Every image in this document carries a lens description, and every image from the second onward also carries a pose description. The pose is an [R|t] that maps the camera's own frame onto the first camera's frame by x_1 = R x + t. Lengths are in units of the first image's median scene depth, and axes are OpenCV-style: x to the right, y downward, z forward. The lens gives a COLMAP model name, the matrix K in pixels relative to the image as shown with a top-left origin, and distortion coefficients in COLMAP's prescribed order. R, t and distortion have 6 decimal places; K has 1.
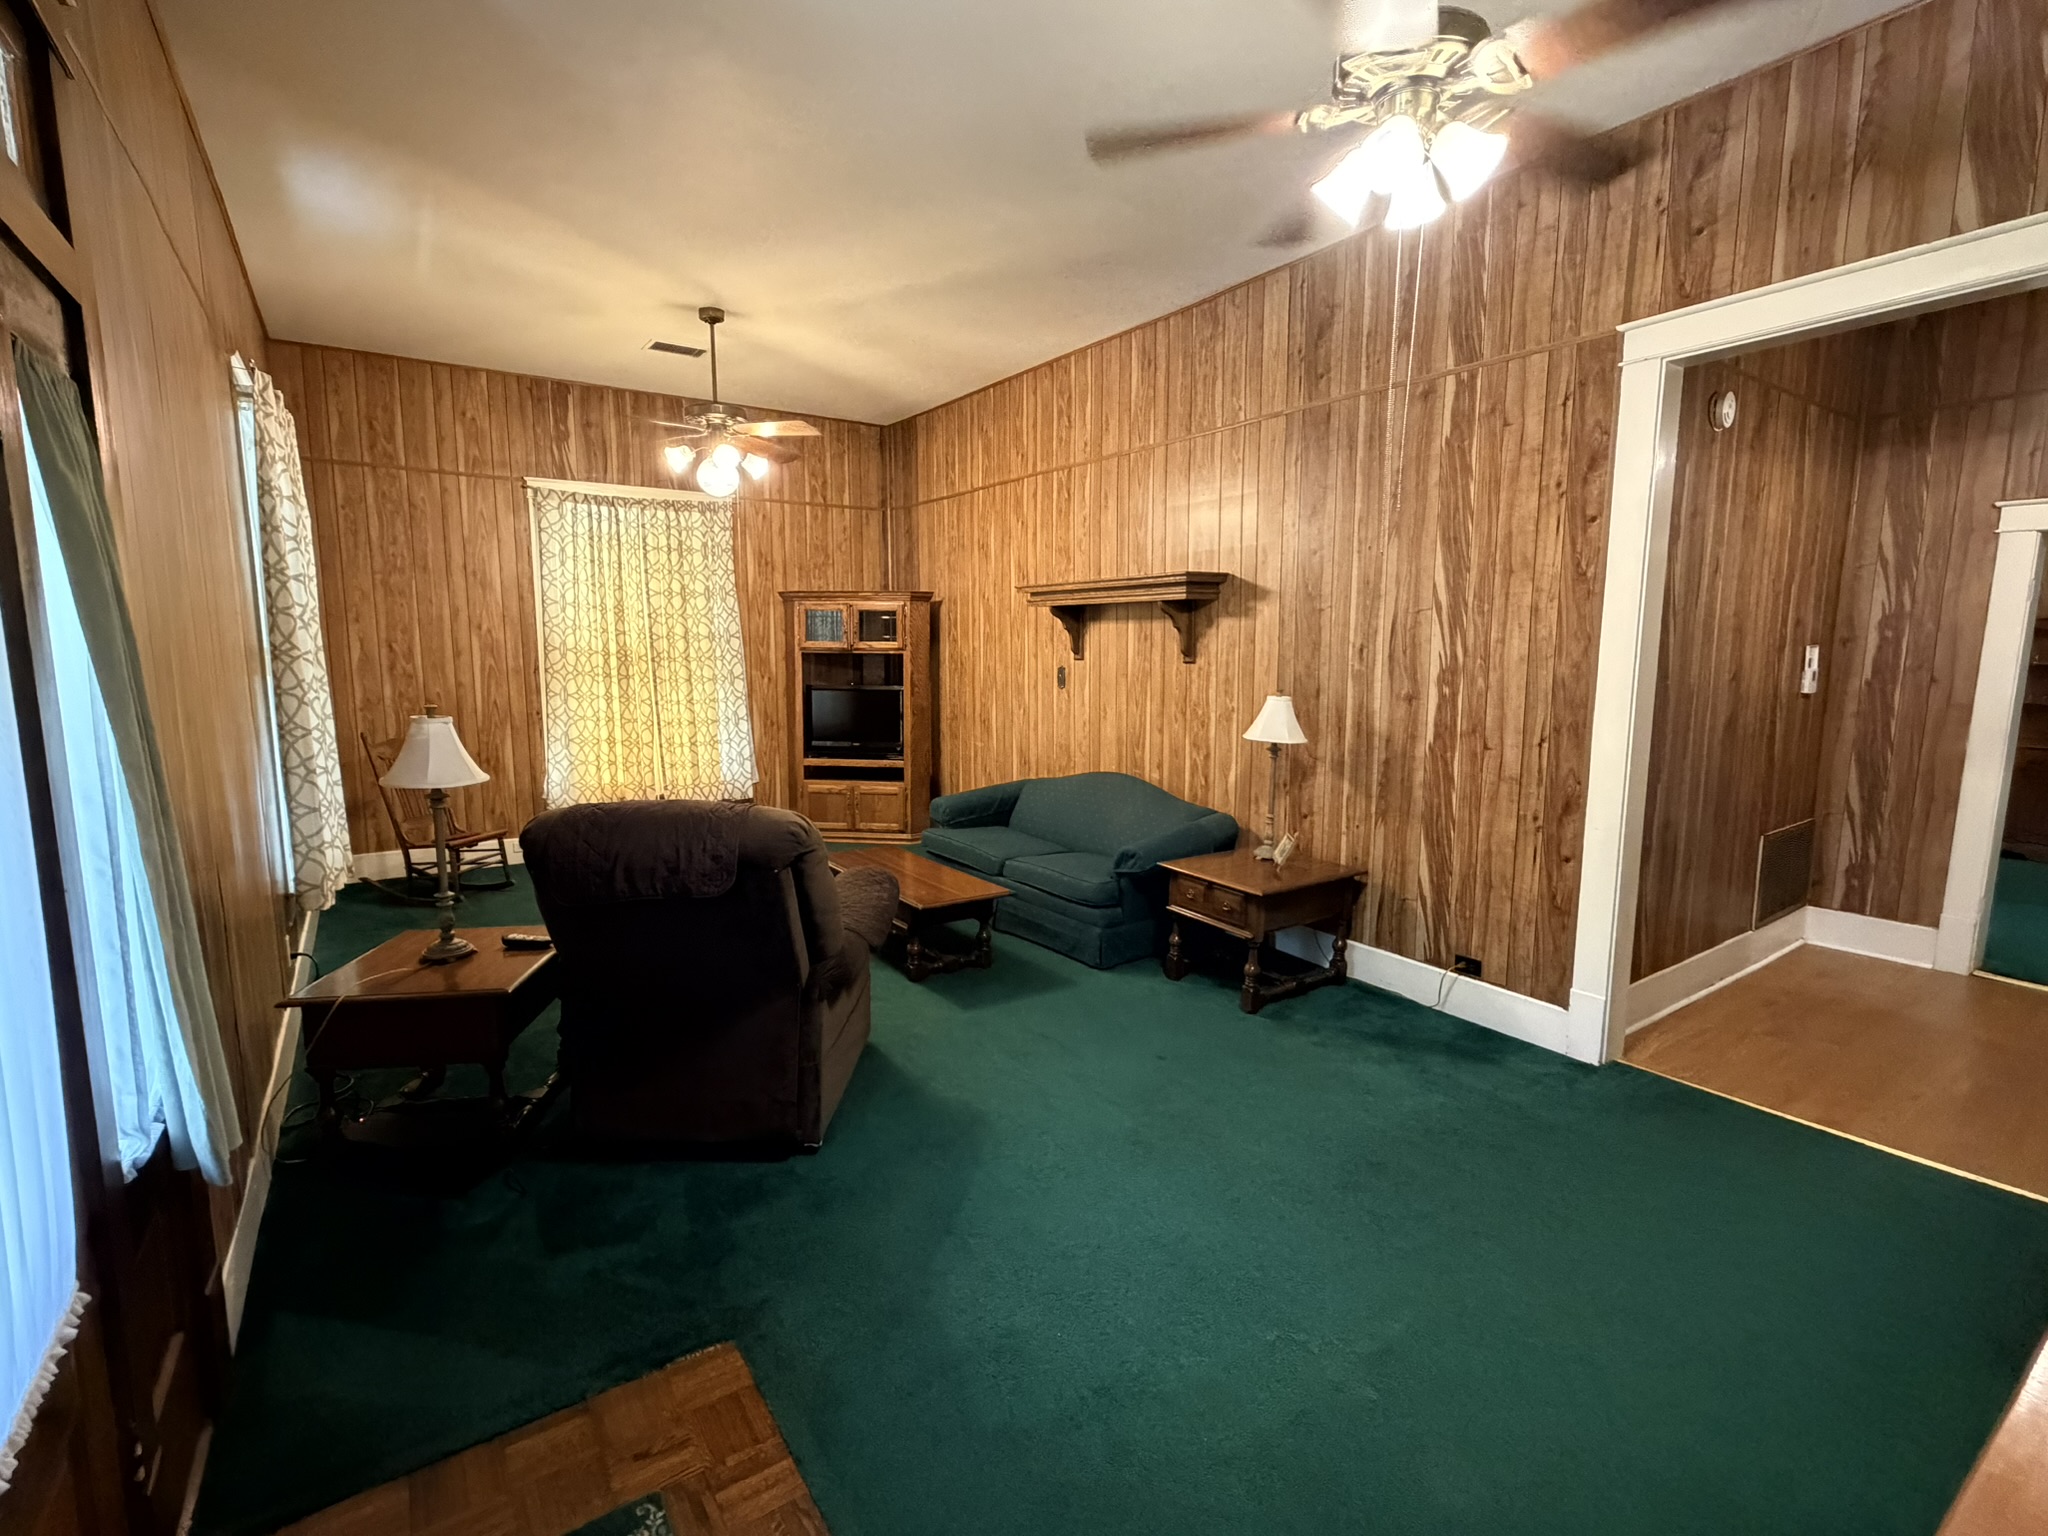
lens RADIAL K [[940.8, 0, 1022.6], [0, 940.8, 768.9], [0, 0, 1]] dist [-0.000047, -0.001255]
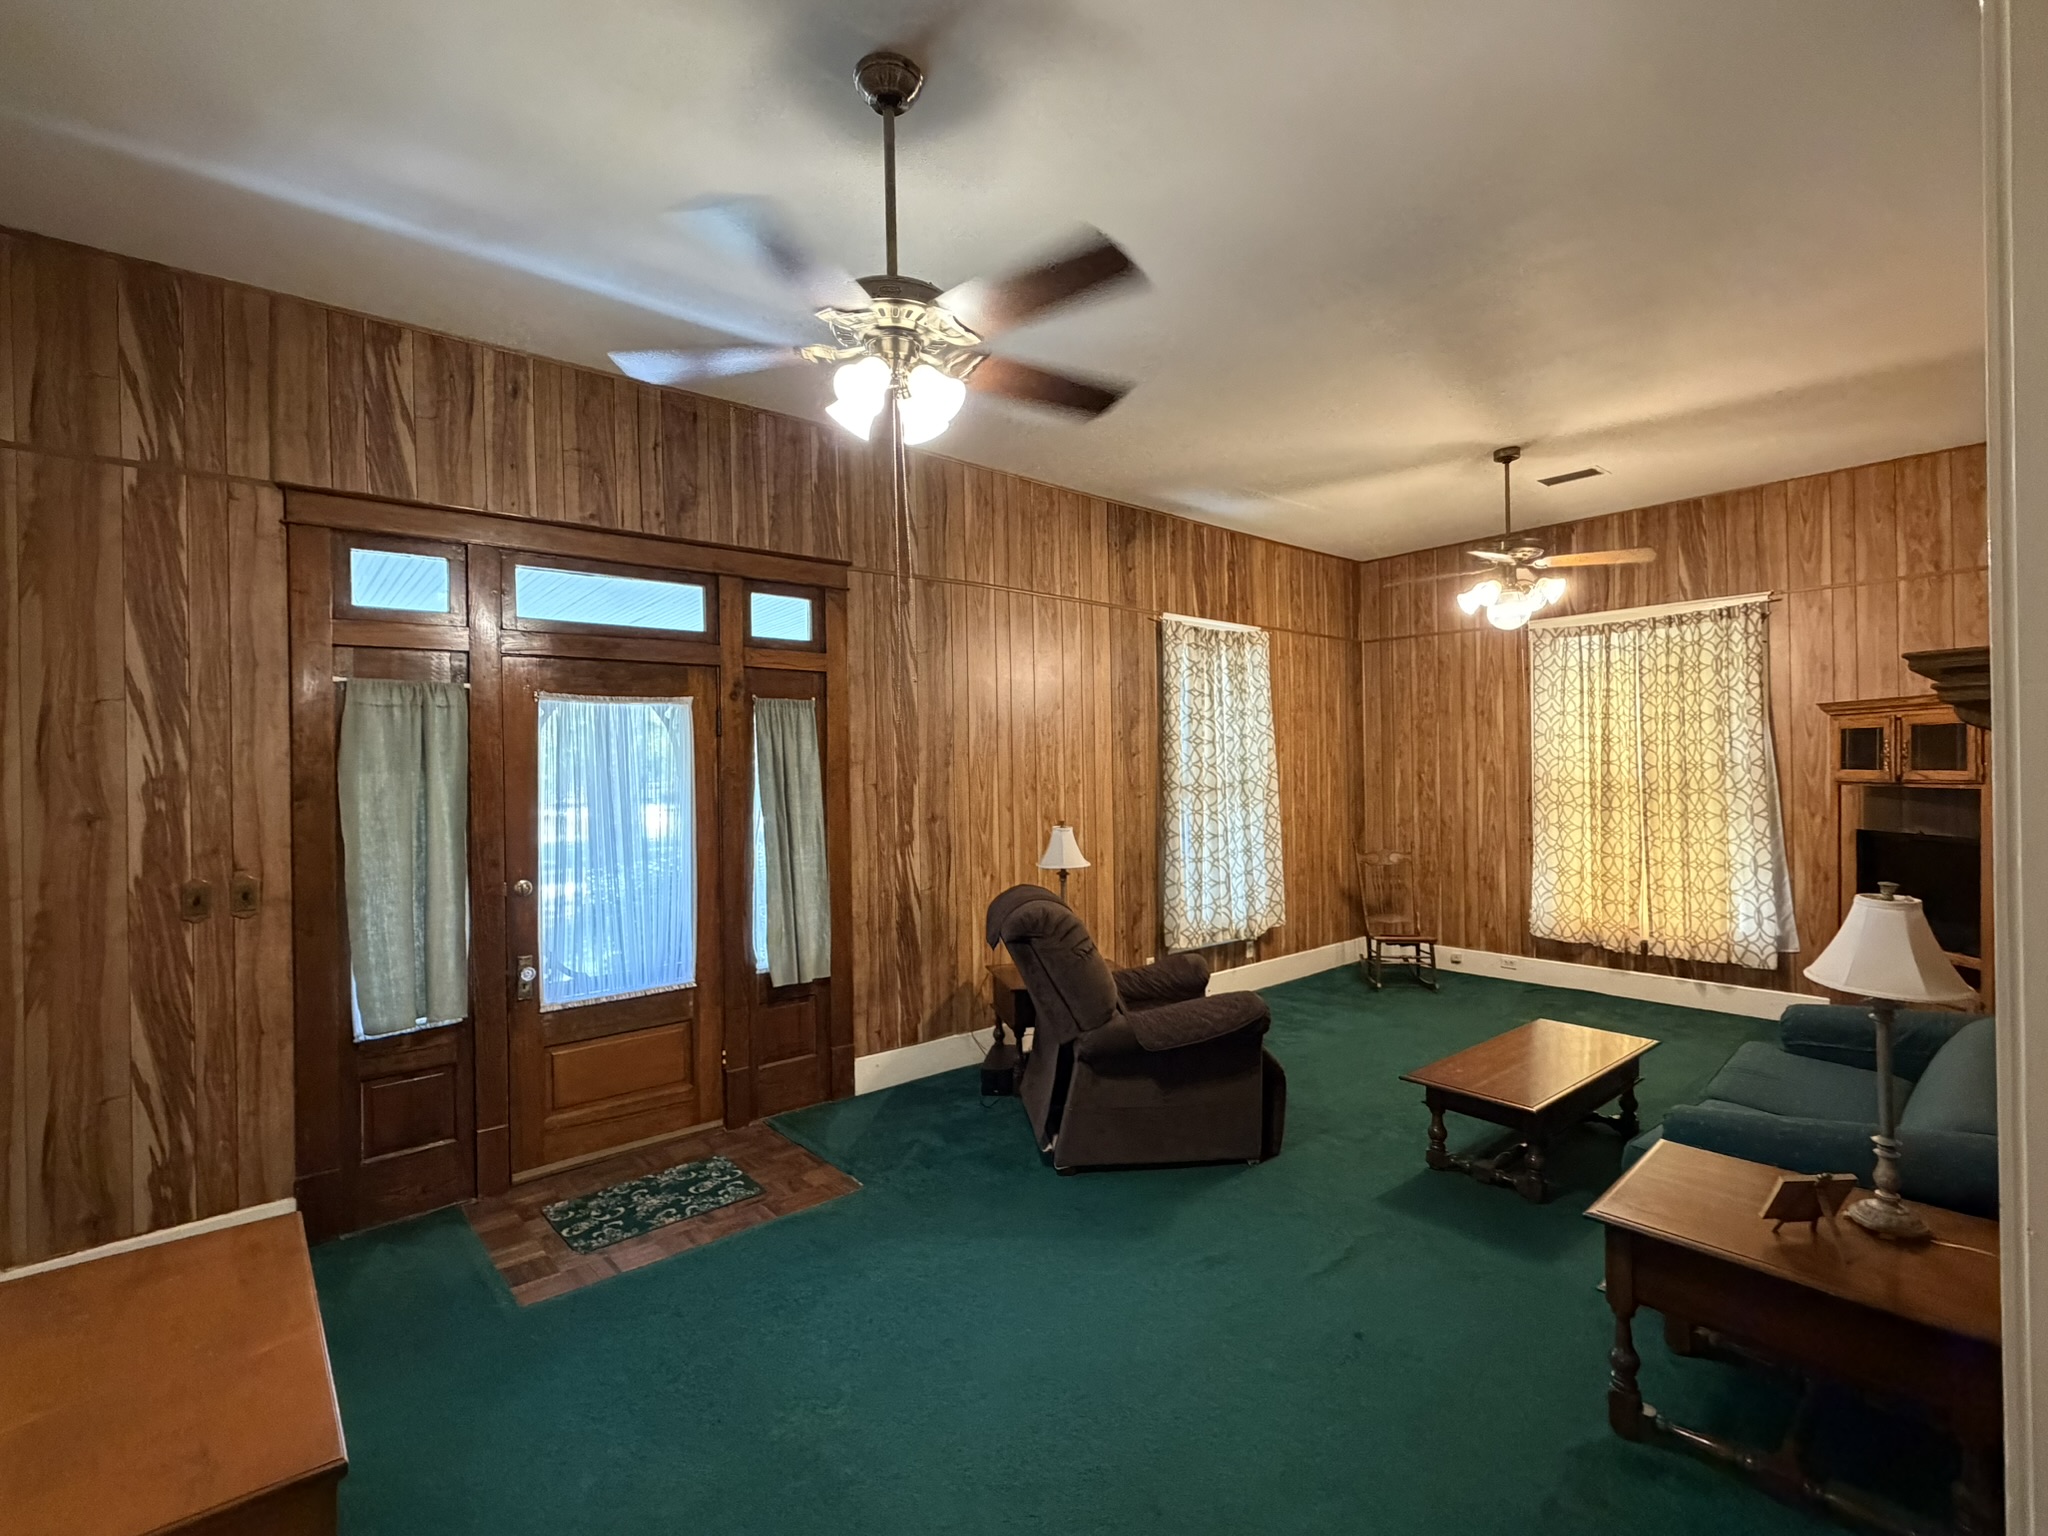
lens RADIAL K [[940.8, 0, 1018.0], [0, 940.8, 770.0], [0, 0, 1]] dist [-0.000047, -0.001255]
pose [[0.102653, 0.001324, -0.994716, 0.693608], [-0.112734, 0.993572, -0.010311, -0.089448], [0.988308, 0.113197, 0.102143, 0.467065]]
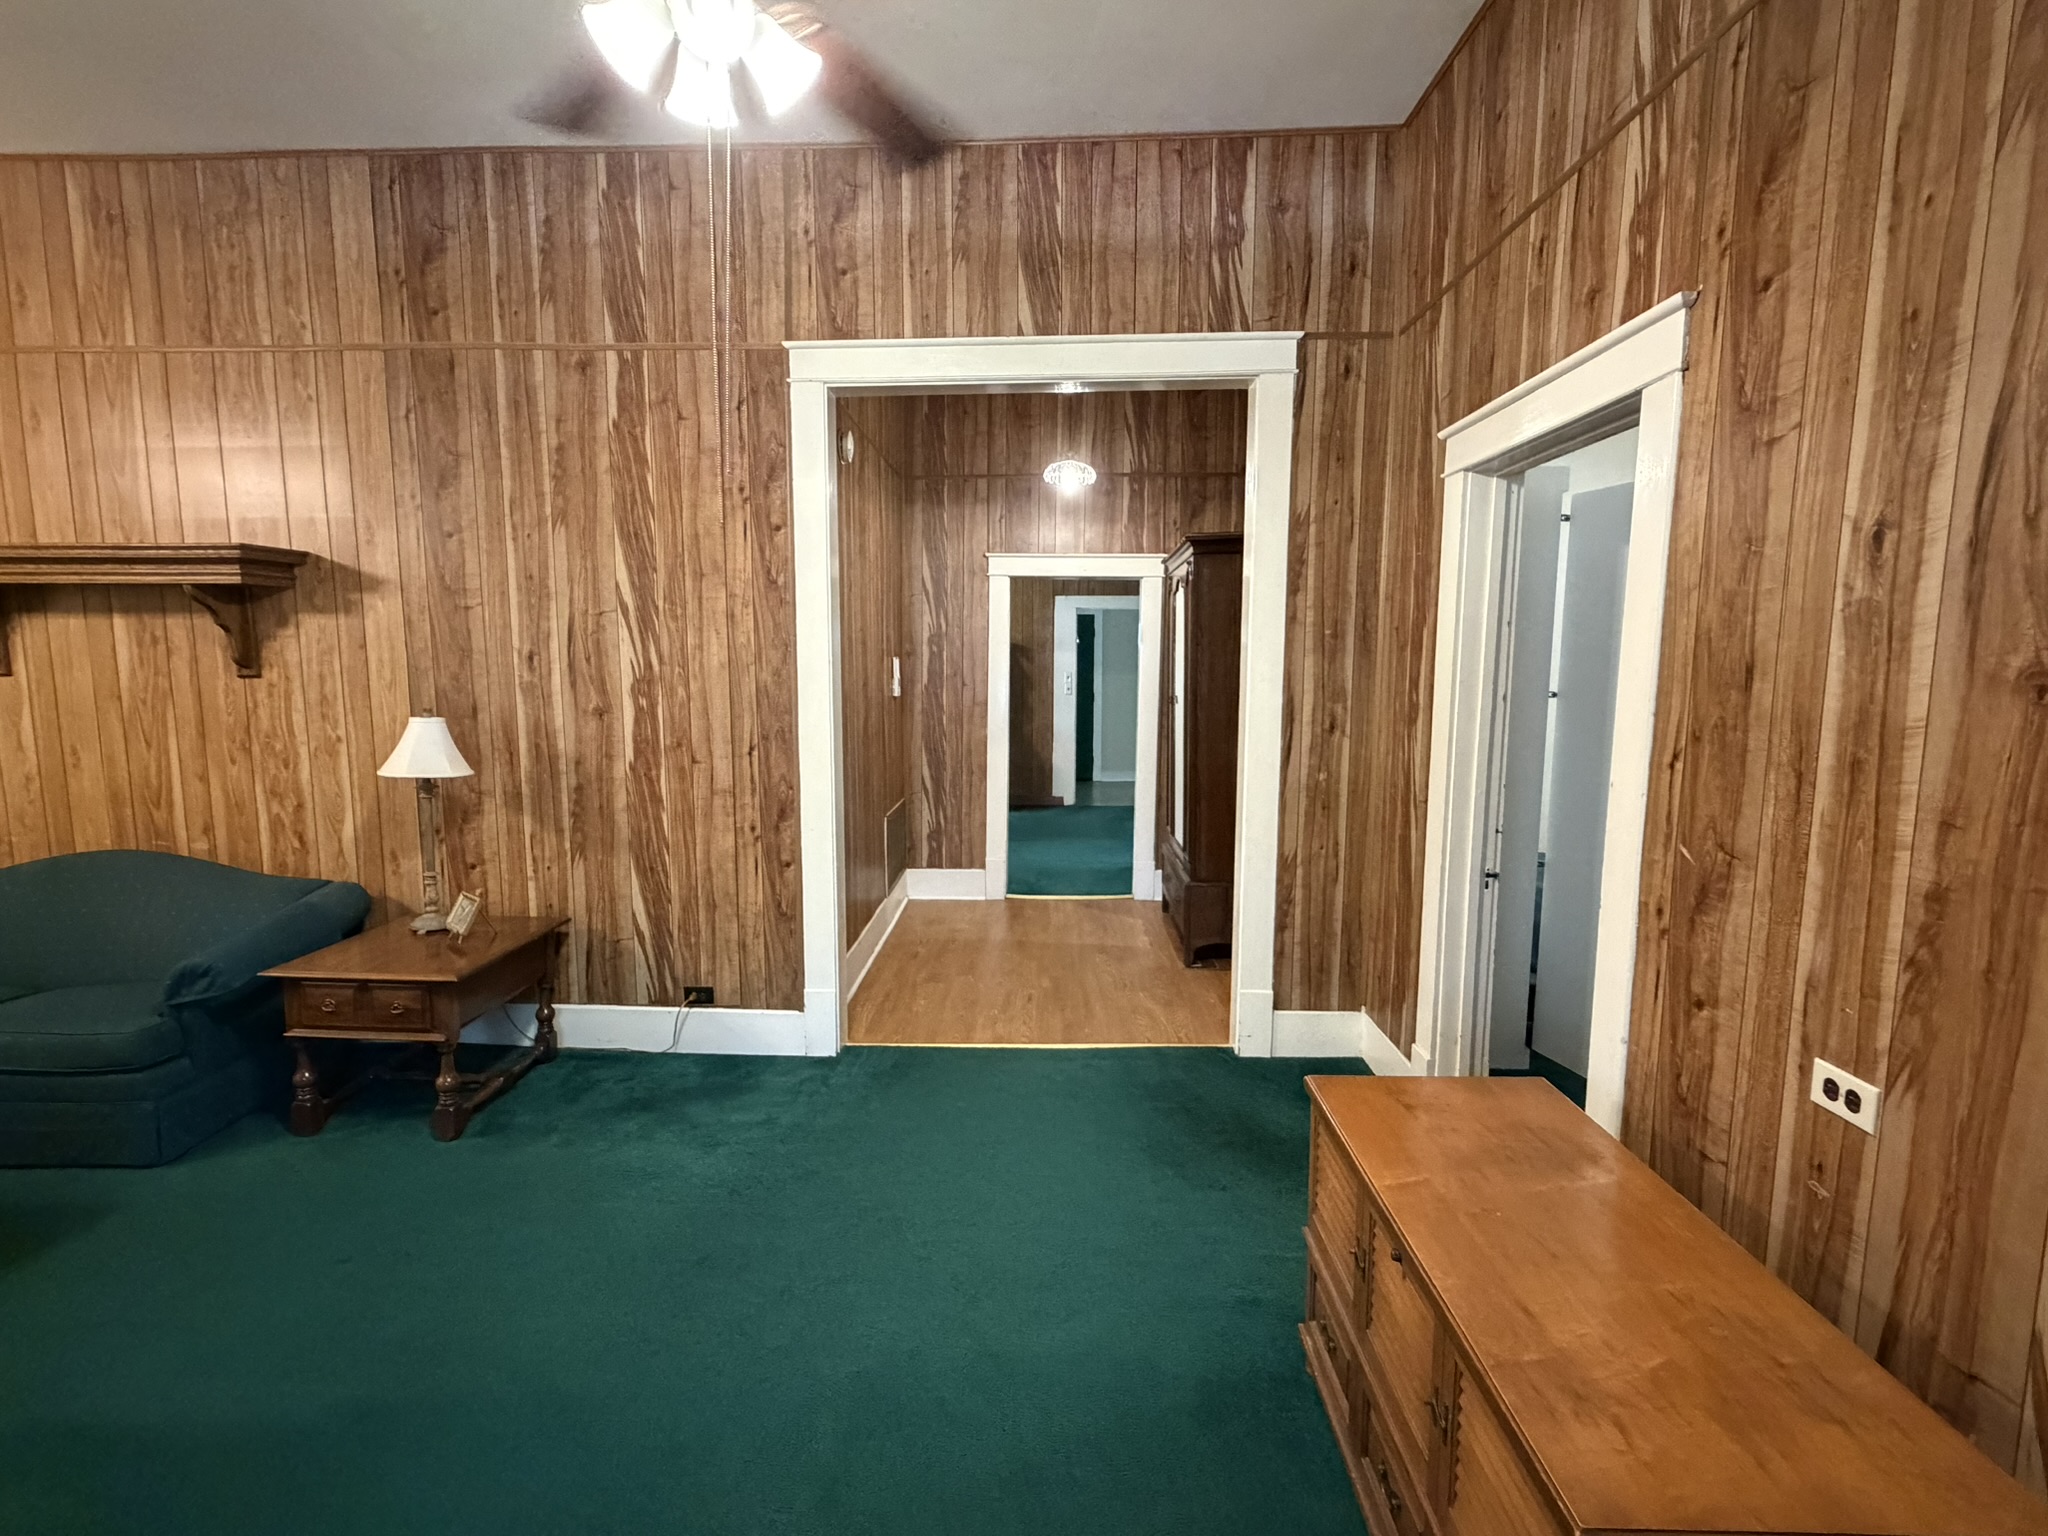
lens RADIAL K [[940.8, 0, 1019.6], [0, 940.8, 770.5], [0, 0, 1]] dist [-0.000047, -0.001255]
pose [[0.589859, -0.088881, 0.802600, -0.059639], [0.103329, 0.994061, 0.034143, -0.010069], [-0.800868, 0.062793, 0.595540, 0.155336]]
